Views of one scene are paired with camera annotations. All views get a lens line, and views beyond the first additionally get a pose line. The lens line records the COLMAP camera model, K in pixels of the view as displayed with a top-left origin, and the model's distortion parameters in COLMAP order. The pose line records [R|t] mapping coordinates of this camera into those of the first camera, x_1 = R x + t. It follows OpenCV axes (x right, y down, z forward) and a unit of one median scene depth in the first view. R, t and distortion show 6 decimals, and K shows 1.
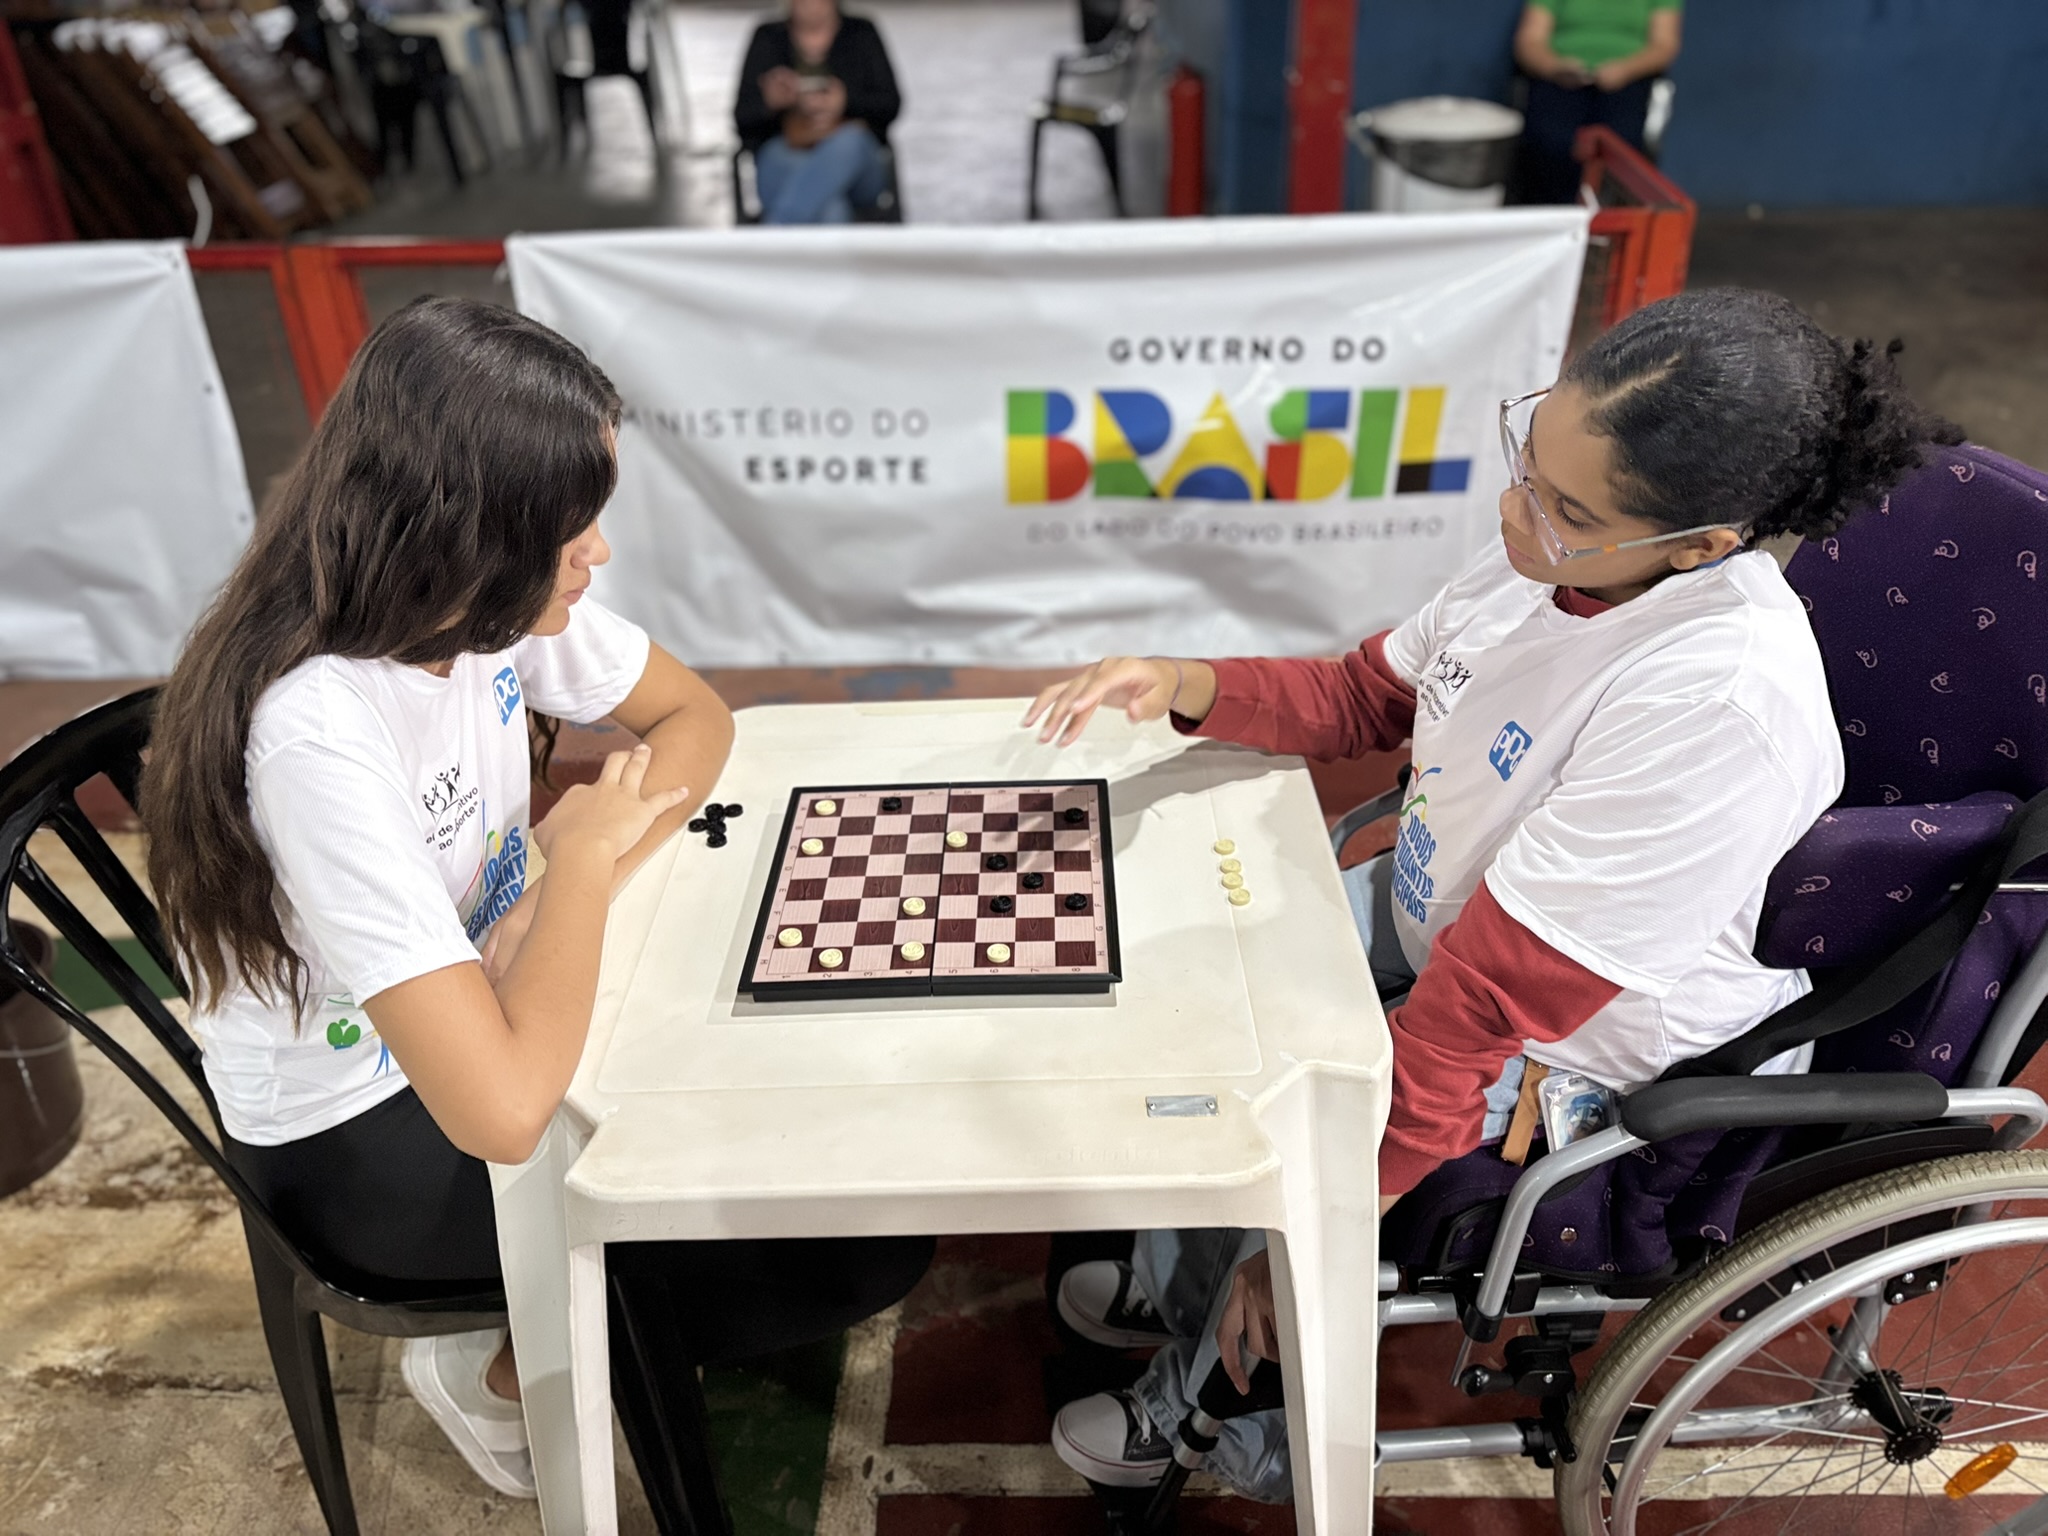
lens RADIAL K [[1534.7, 0, 1017.2], [0, 1534.7, 791.9], [0, 0, 1]] dist [0.008356, 0.002163]
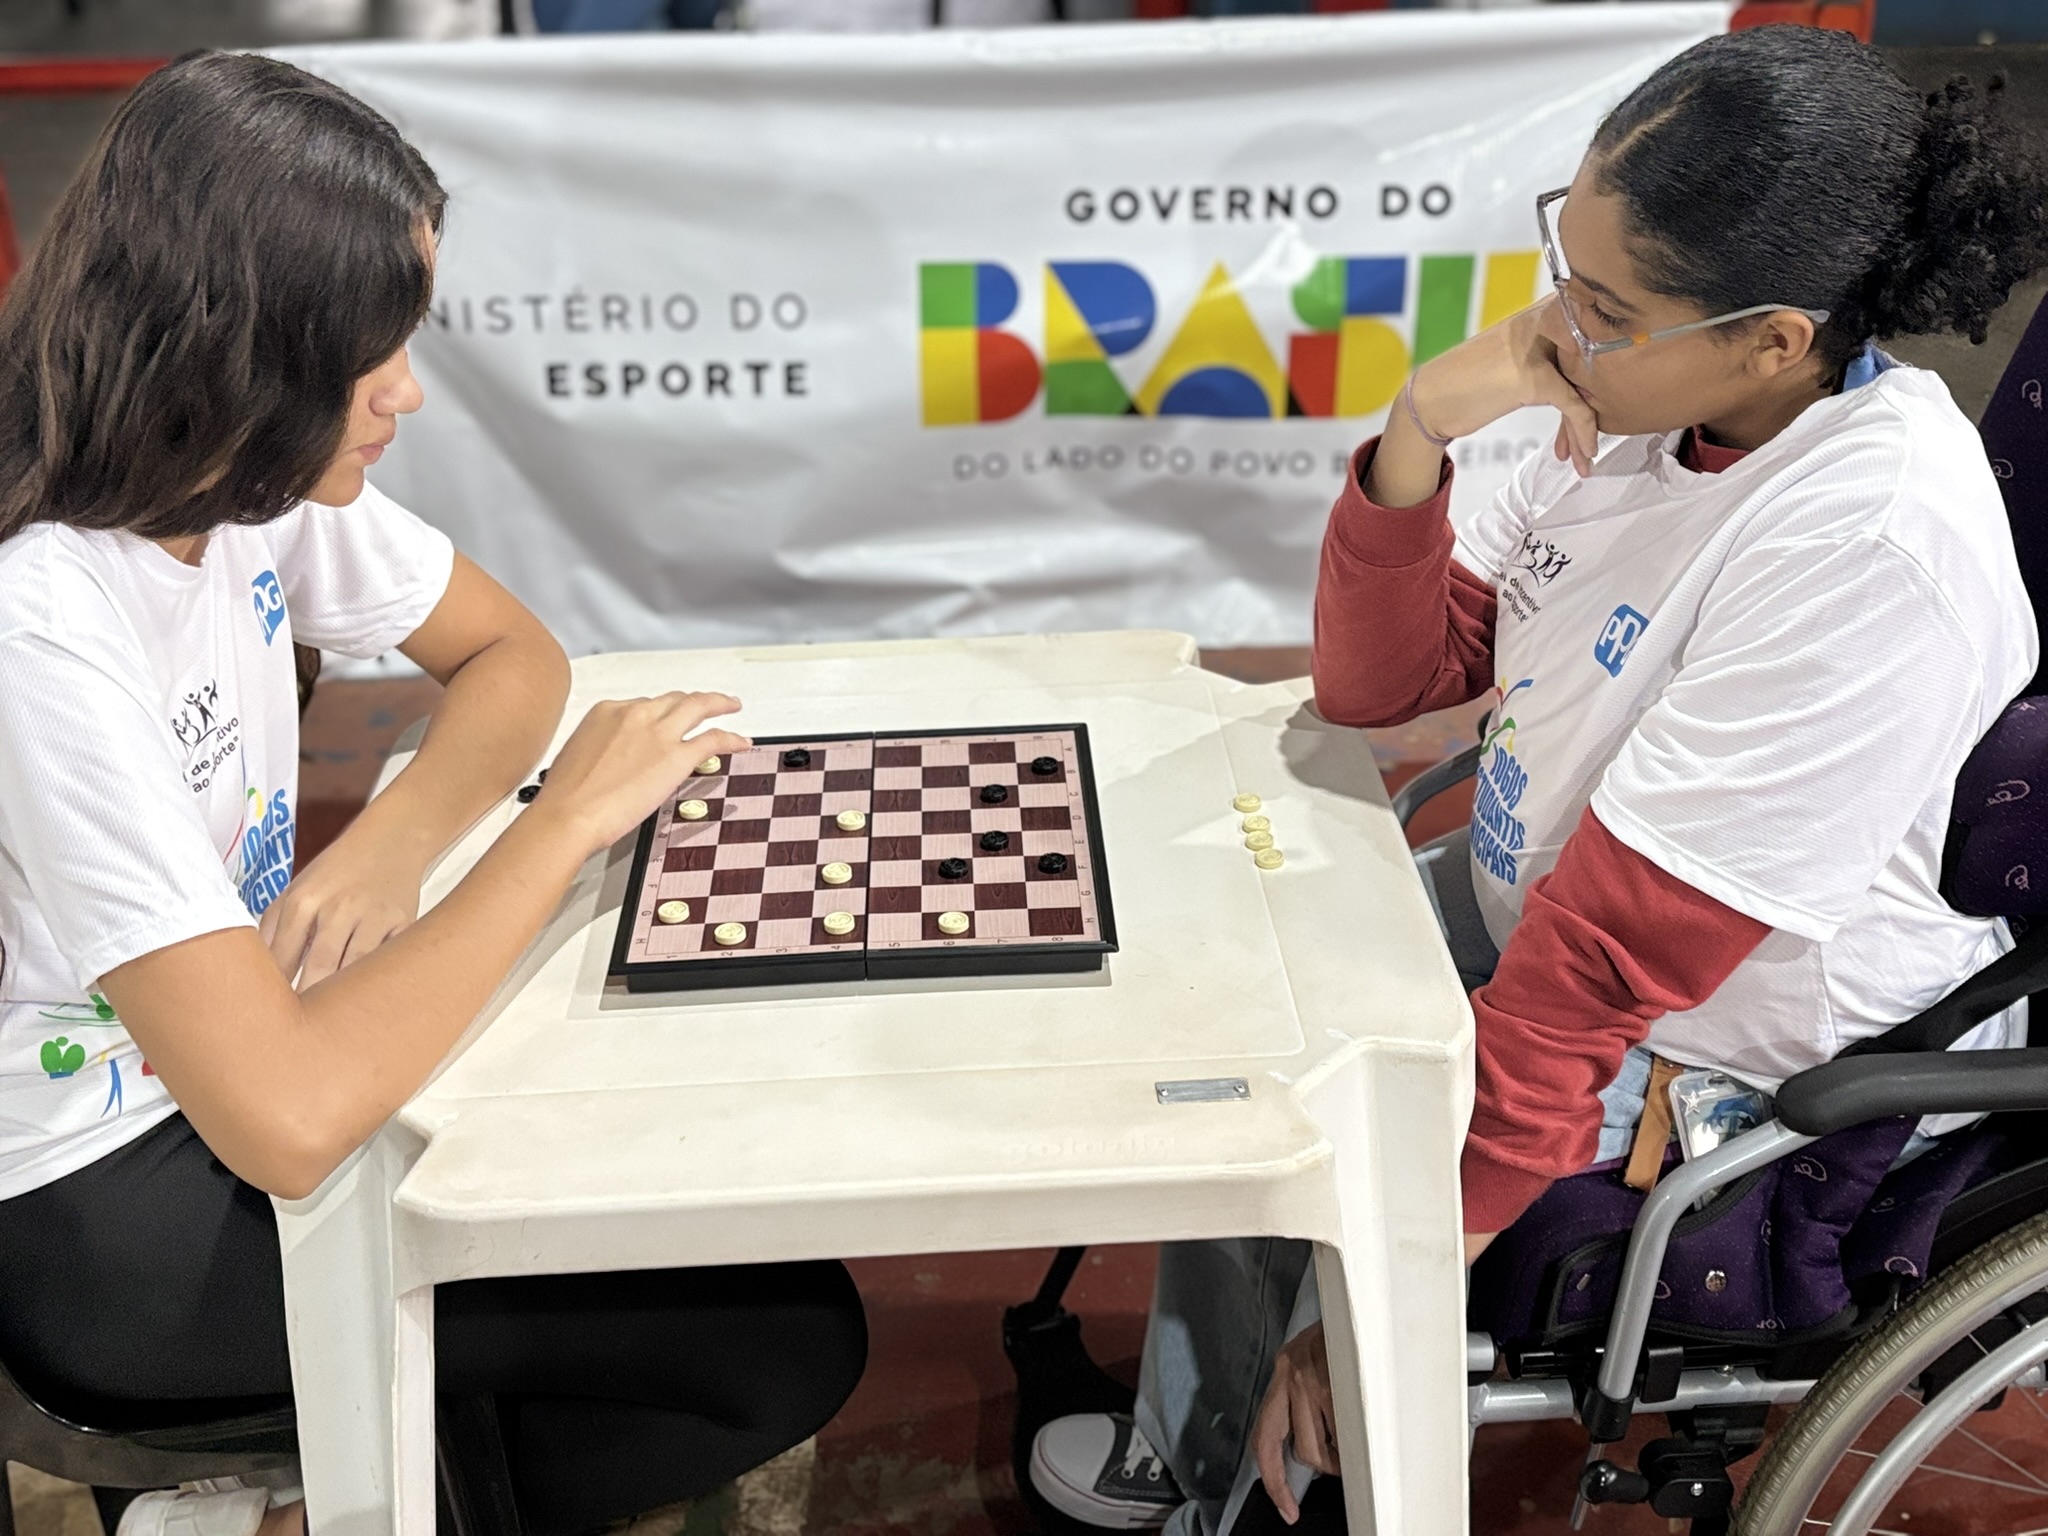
lens RADIAL K [[2333.7, 0, 1019.9], [0, 2333.7, 840.7], [0, 0, 1]] dist [0.064548, -0.128145]
pose [[0.998932, -0.017437, 0.042793, -0.025436], [0.019160, 0.999008, -0.040196, 0.100962], [-0.042050, 0.040973, 0.998275, -0.132492]]
